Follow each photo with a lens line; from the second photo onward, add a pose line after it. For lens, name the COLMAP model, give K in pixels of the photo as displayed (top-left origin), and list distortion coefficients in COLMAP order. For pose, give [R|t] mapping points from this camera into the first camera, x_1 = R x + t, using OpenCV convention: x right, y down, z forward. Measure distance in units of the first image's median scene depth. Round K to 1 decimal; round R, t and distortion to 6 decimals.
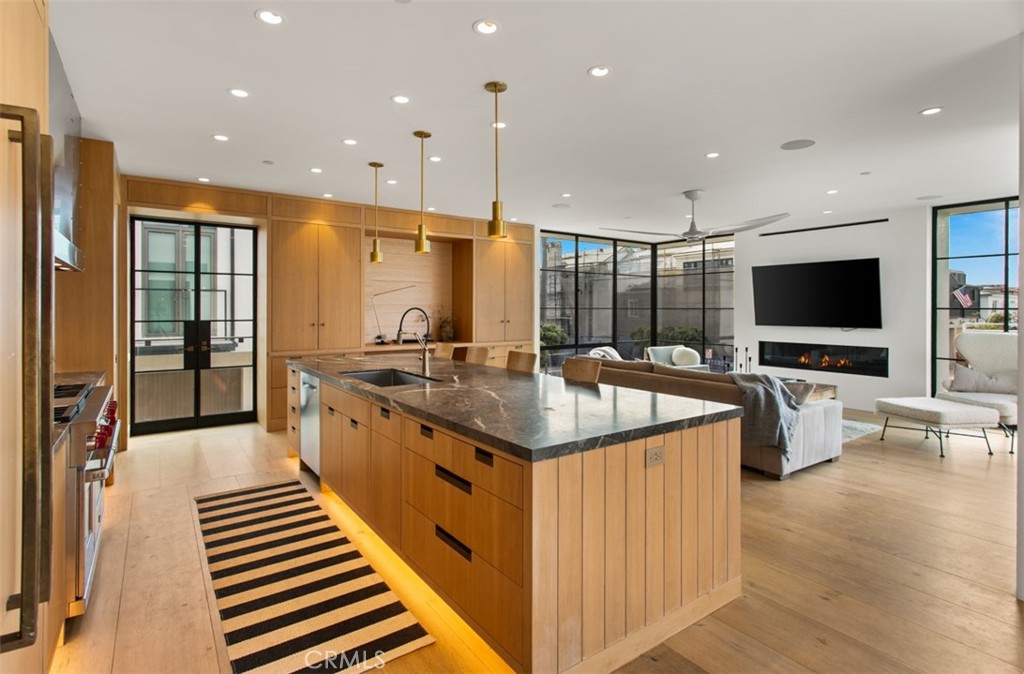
lens RADIAL K [[487.0, 0, 513.9], [0, 487.0, 310.5], [0, 0, 1]] dist [-0.001406, -0.000112]
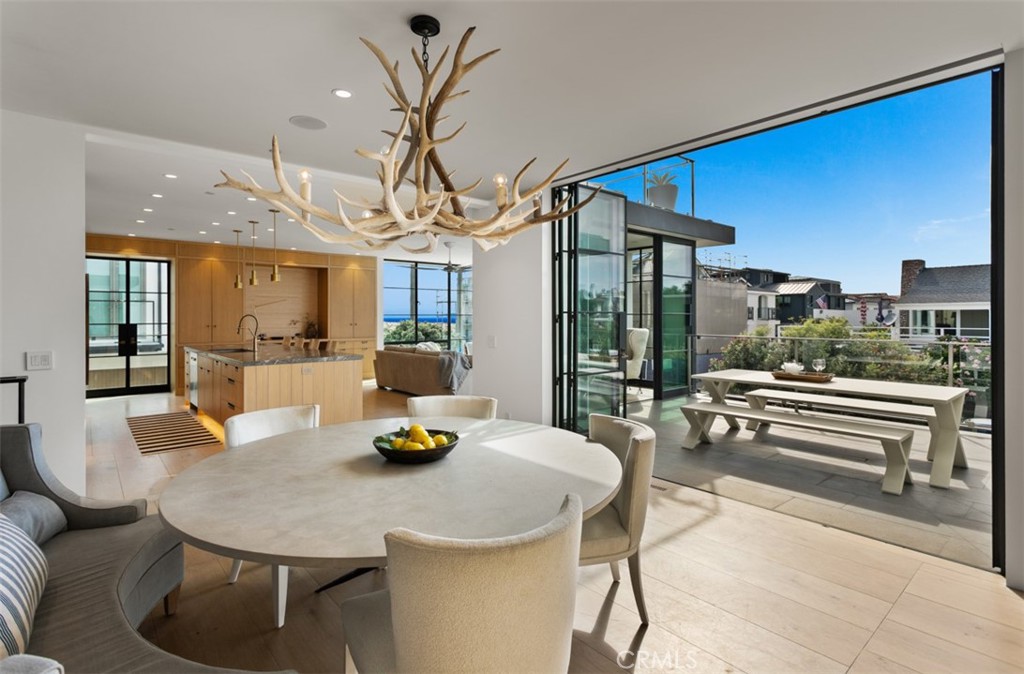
lens RADIAL K [[495.1, 0, 508.2], [0, 495.1, 316.2], [0, 0, 1]] dist [-0.000177, 0.000007]
pose [[0.997132, -0.003497, 0.075597, 0.402172], [0.003742, 0.999988, -0.003095, 0.005725], [-0.075586, 0.003369, 0.997134, -0.608700]]
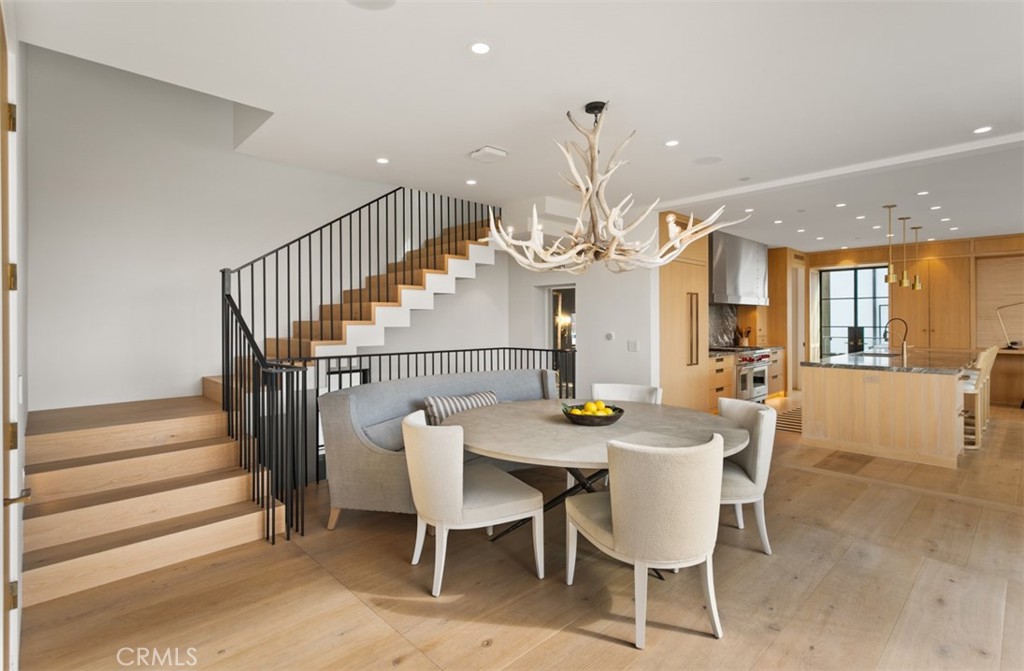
lens RADIAL K [[502.7, 0, 530.7], [0, 502.7, 316.7], [0, 0, 1]] dist [0.021382, -0.000119]
pose [[0.145219, -0.010553, -0.989343, 0.887017], [0.001650, 0.999944, -0.010424, 0.002172], [0.989398, -0.000119, 0.145228, -0.358878]]
